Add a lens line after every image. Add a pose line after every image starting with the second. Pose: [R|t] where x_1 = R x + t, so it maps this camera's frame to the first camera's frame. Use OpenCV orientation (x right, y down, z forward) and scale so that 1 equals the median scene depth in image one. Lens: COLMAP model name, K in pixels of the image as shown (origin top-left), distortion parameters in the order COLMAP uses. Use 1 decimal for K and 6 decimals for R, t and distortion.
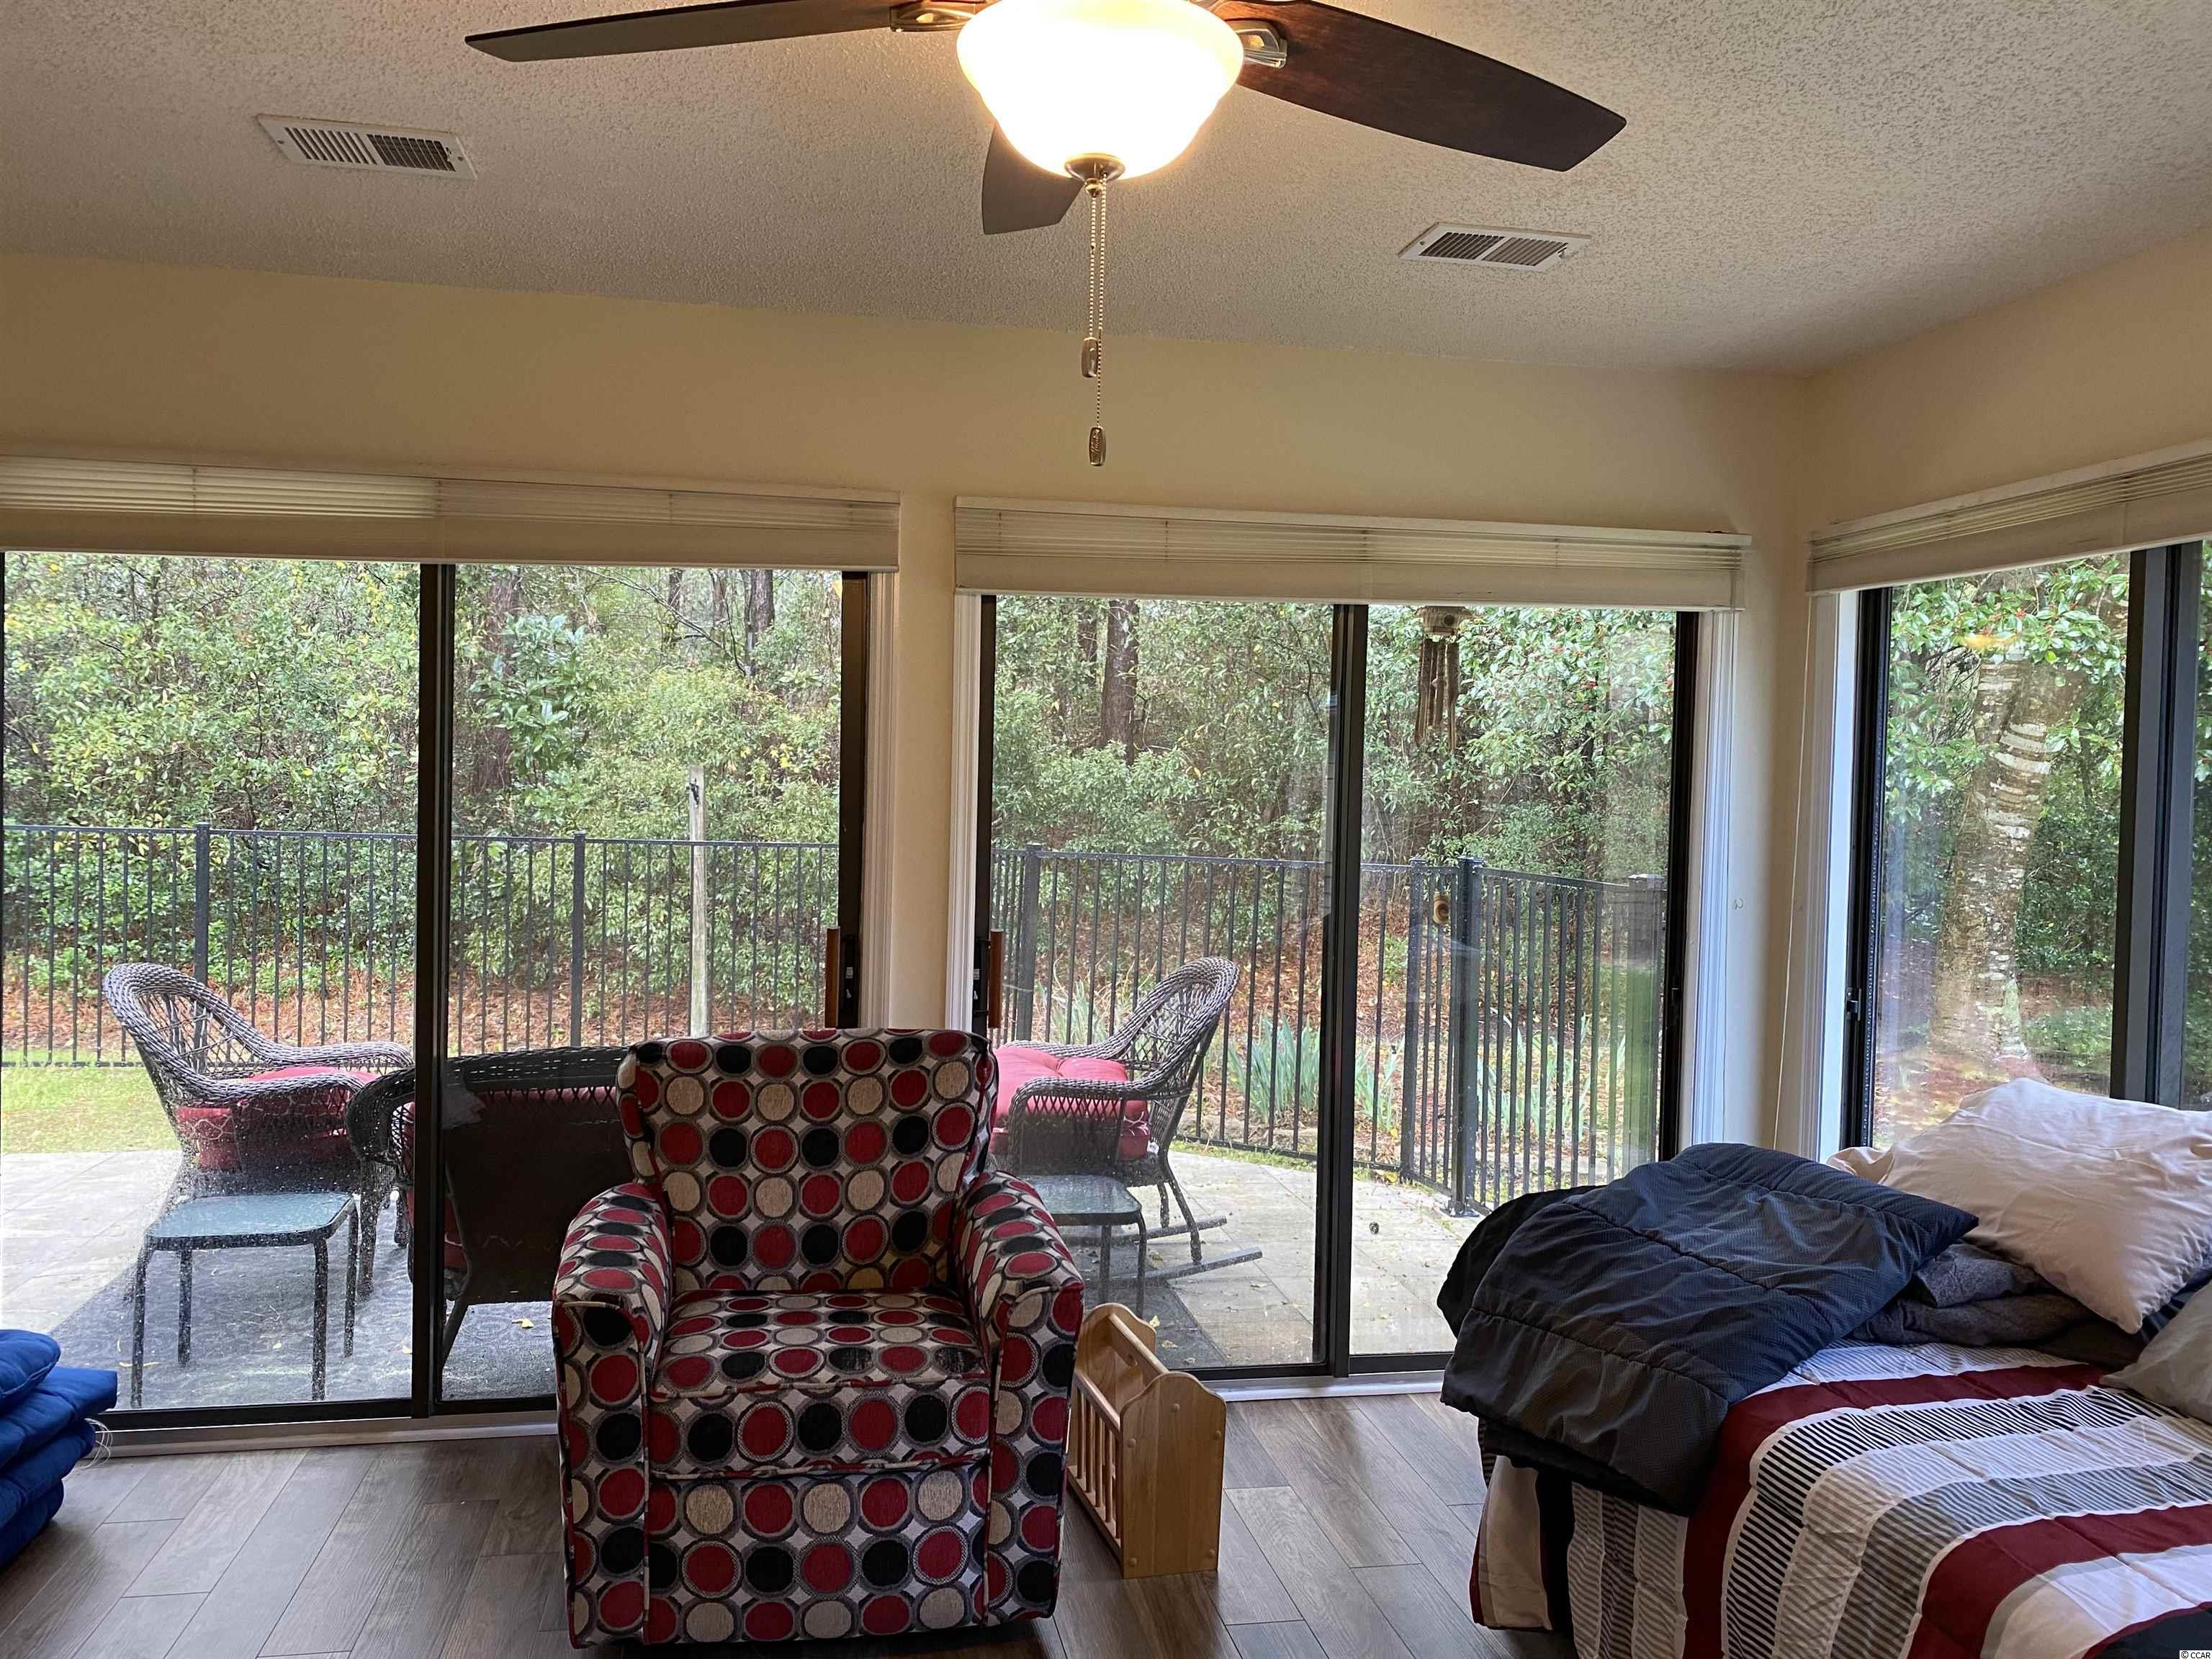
lens RADIAL K [[1670.4, 0, 1125.0], [0, 1670.4, 813.6], [0, 0, 1]] dist [0.043760, -0.063285]
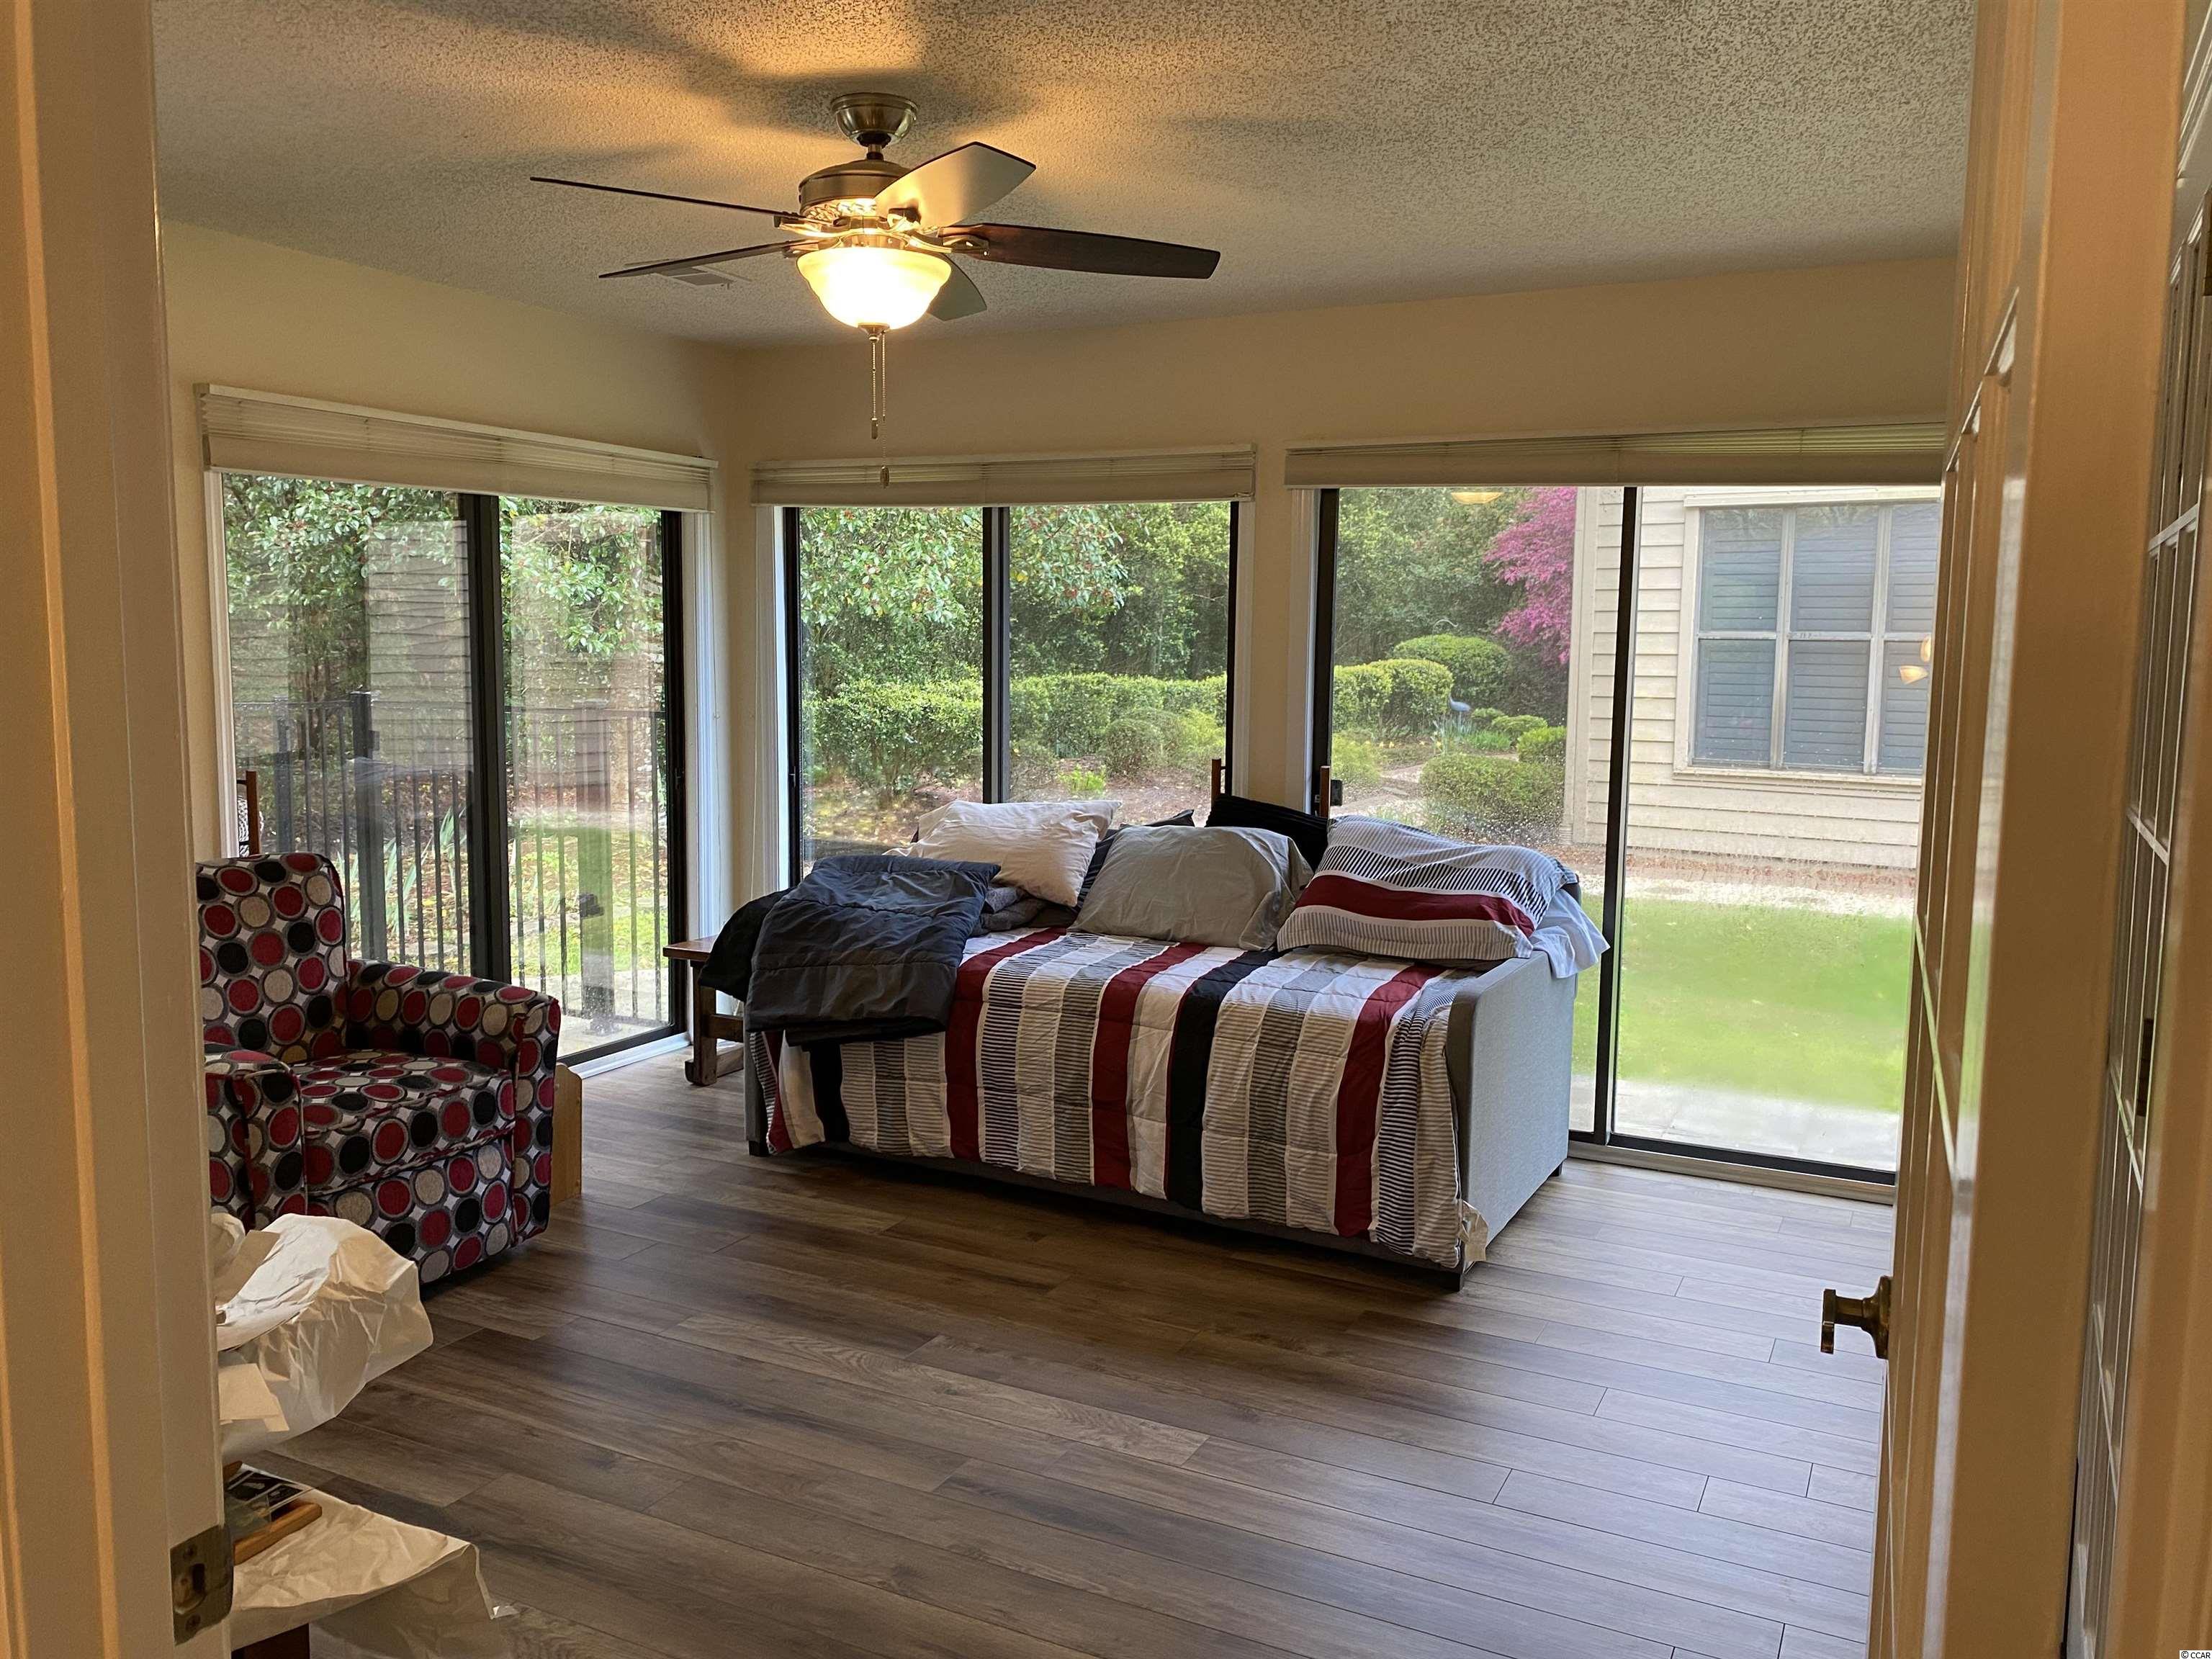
lens RADIAL K [[1688.1, 0, 1120.5], [0, 1688.1, 822.8], [0, 0, 1]] dist [0.061779, -0.071195]
pose [[0.597490, -0.100409, 0.795565, -0.886048], [0.015189, 0.993368, 0.113968, -0.025246], [-0.801732, -0.056011, 0.595053, -0.239865]]
